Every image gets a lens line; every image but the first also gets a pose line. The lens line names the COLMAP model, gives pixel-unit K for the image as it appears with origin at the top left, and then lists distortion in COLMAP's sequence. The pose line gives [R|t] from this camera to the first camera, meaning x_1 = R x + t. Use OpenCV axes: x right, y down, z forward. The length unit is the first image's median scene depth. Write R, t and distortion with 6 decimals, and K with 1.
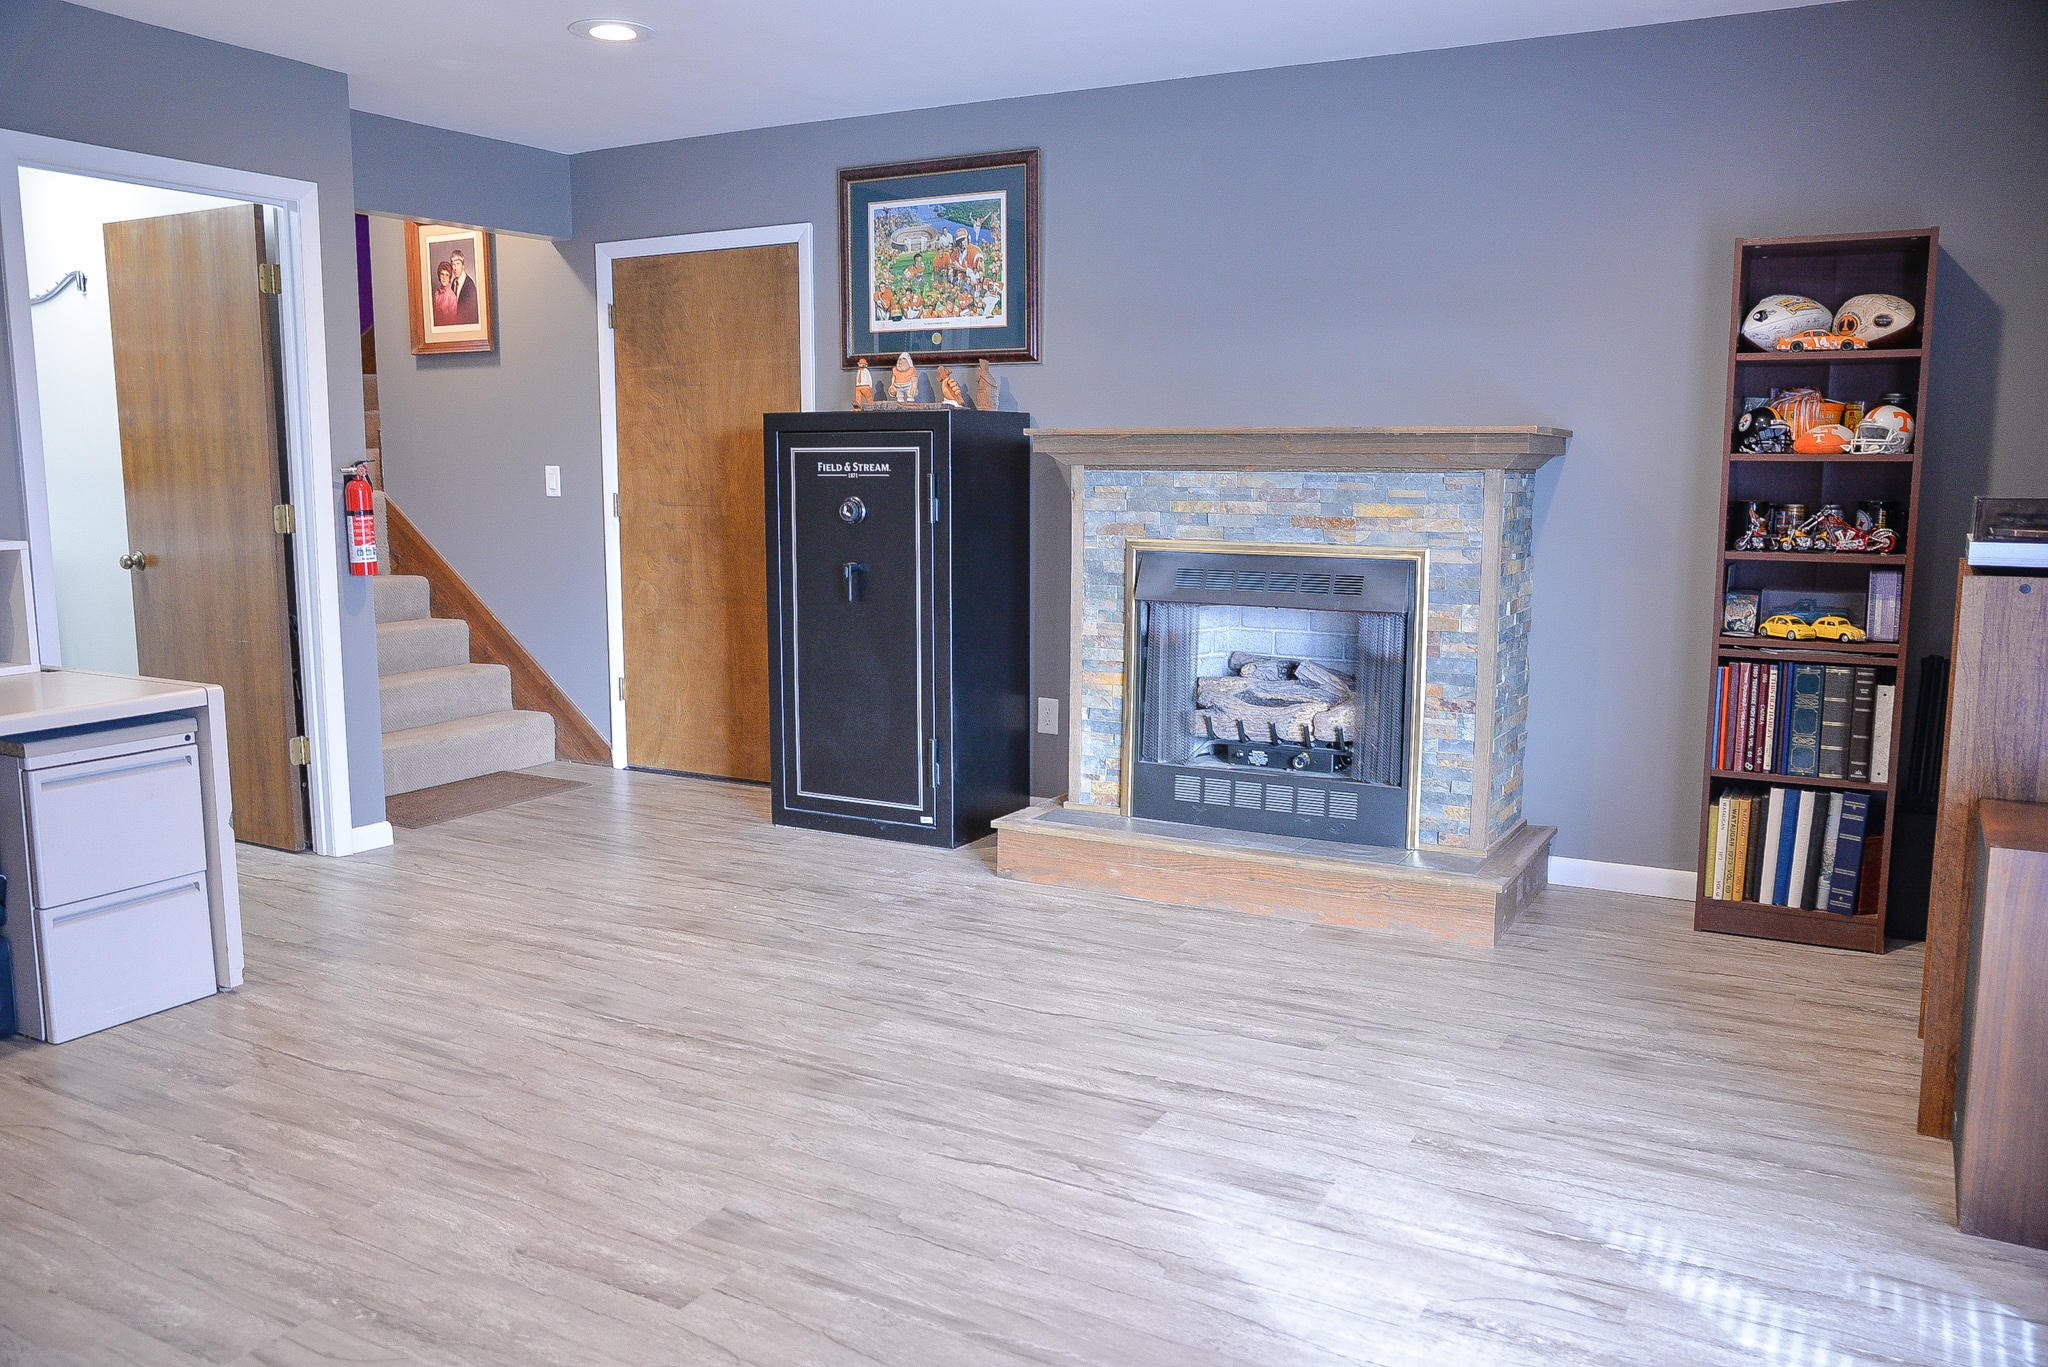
lens RADIAL K [[1546.6, 0, 1014.3], [0, 1546.6, 679.6], [0, 0, 1]] dist [-0.095492, 0.091215]
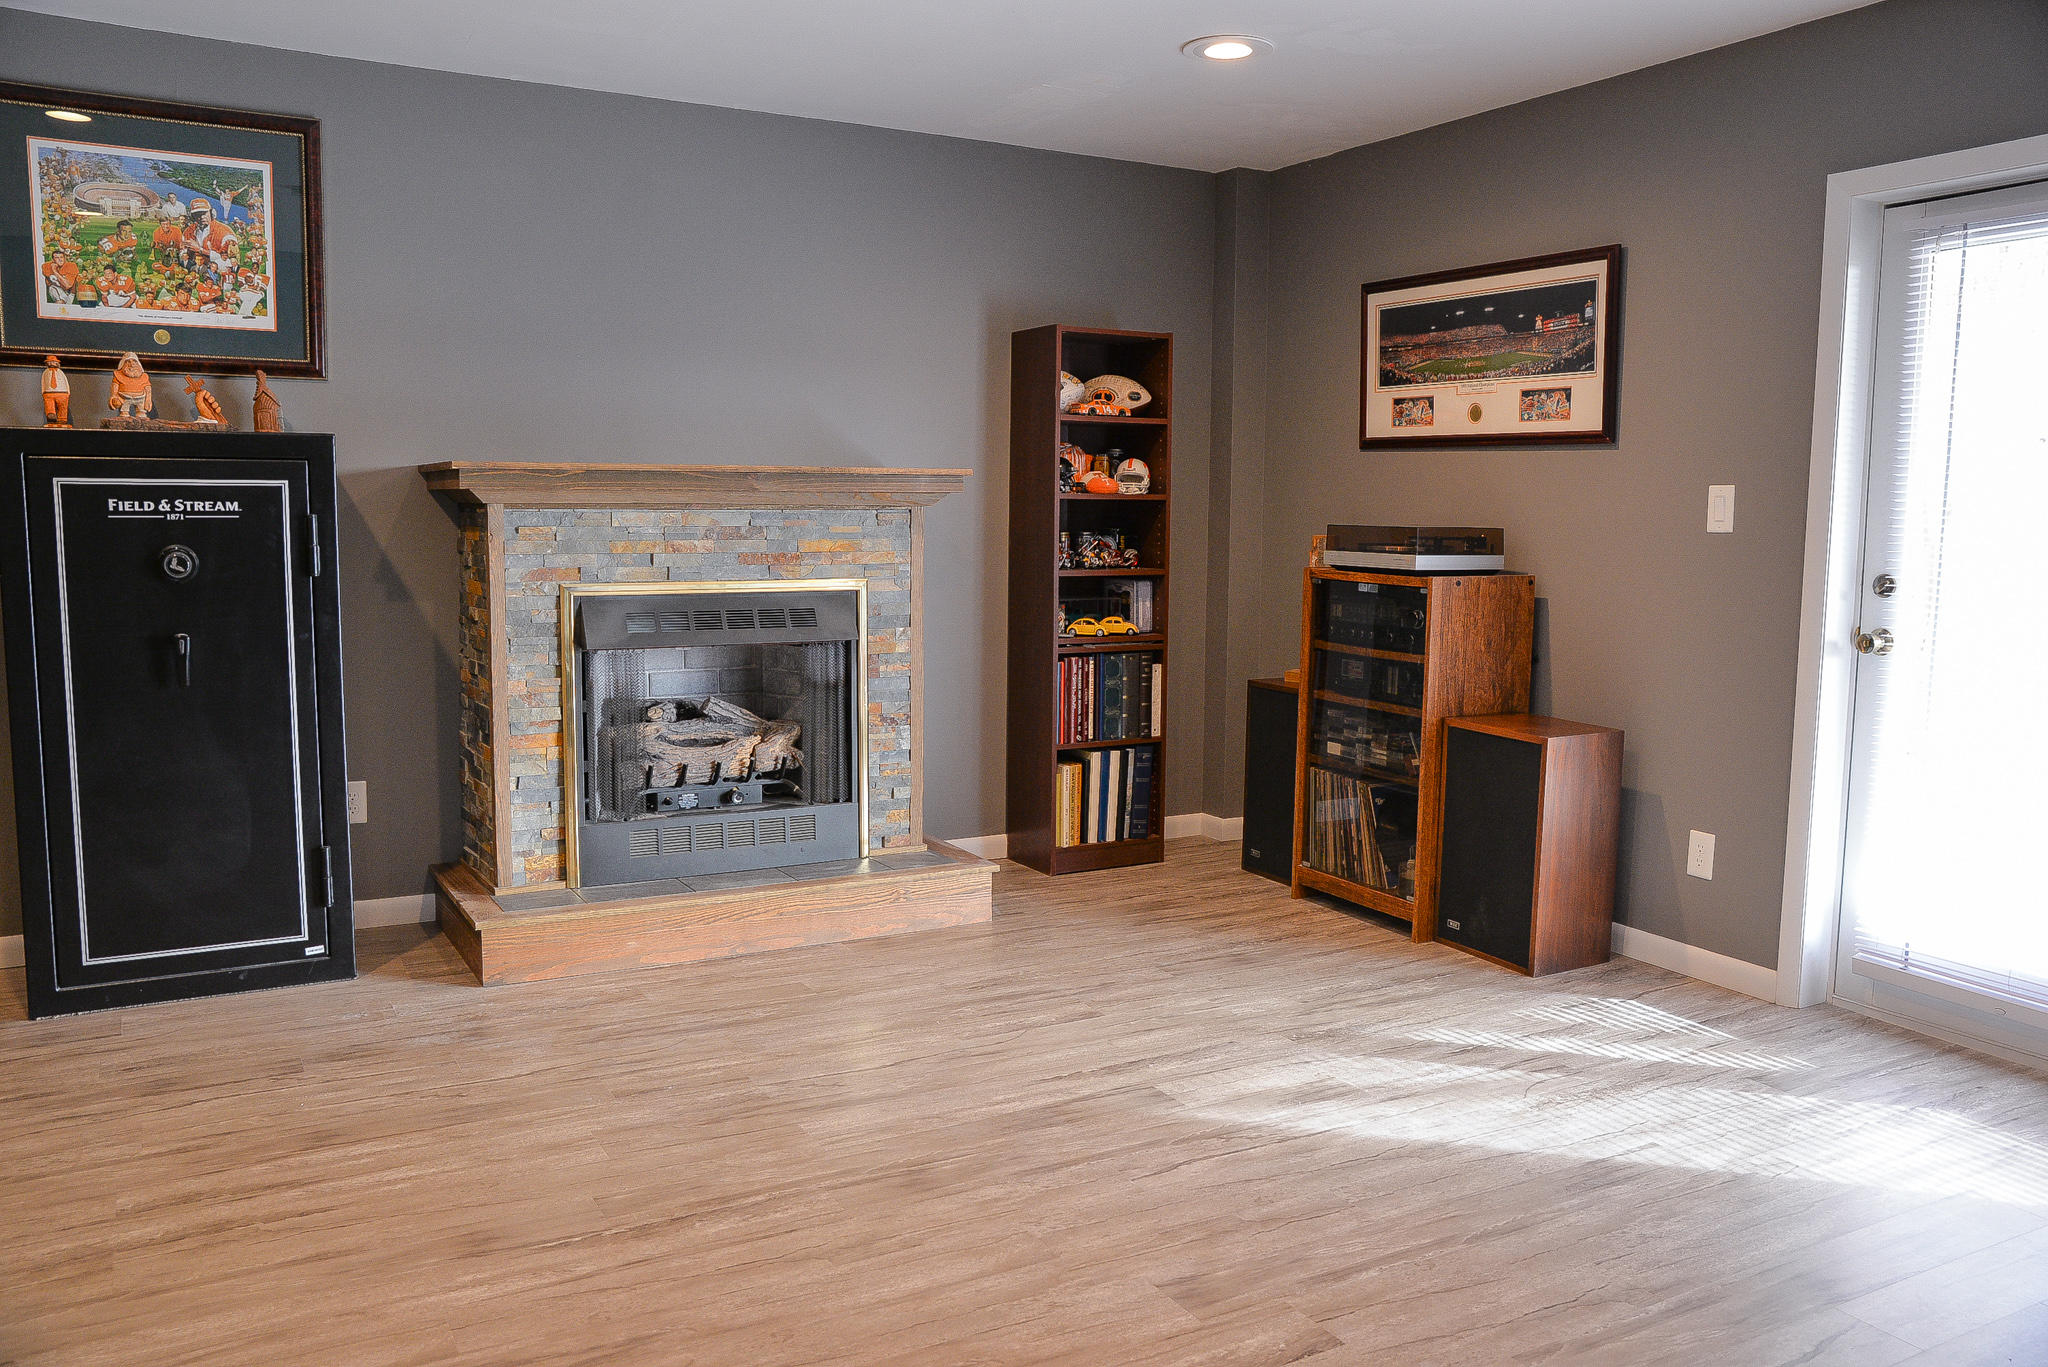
lens RADIAL K [[1546.6, 0, 1028.3], [0, 1546.6, 685.1], [0, 0, 1]] dist [-0.095492, 0.091215]
pose [[0.539204, -0.095208, 0.836776, -0.617915], [0.108360, 0.993174, 0.043178, -0.047457], [-0.835175, 0.067392, 0.545840, 0.323252]]
